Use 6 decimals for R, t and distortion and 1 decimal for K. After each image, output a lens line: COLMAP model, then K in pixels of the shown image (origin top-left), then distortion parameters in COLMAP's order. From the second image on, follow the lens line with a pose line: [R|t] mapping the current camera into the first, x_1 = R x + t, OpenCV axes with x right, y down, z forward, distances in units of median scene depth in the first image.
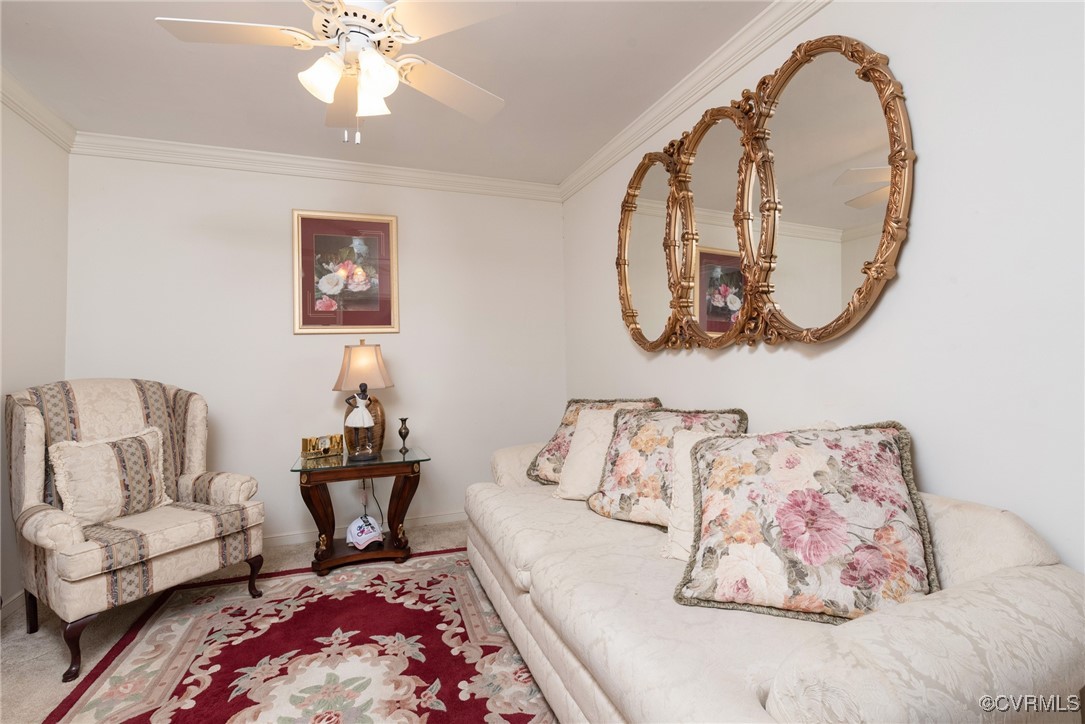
lens RADIAL K [[485.9, 0, 548.3], [0, 485.9, 340.9], [0, 0, 1]] dist [0.001799, -0.000514]
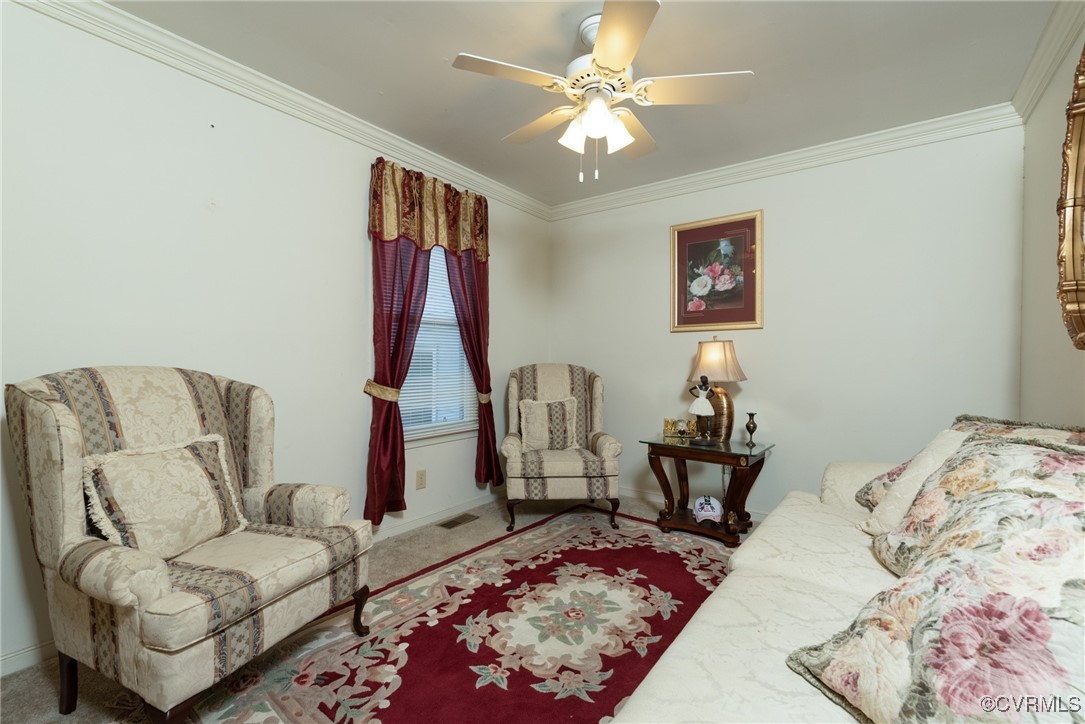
lens RADIAL K [[468.8, 0, 542.1], [0, 468.8, 365.9], [0, 0, 1]] dist [0.001338, -0.000124]
pose [[0.547284, 0.037364, -0.836112, 0.374513], [0.015673, 0.998370, 0.054874, 0.001043], [0.836800, -0.043136, 0.545807, 0.143725]]
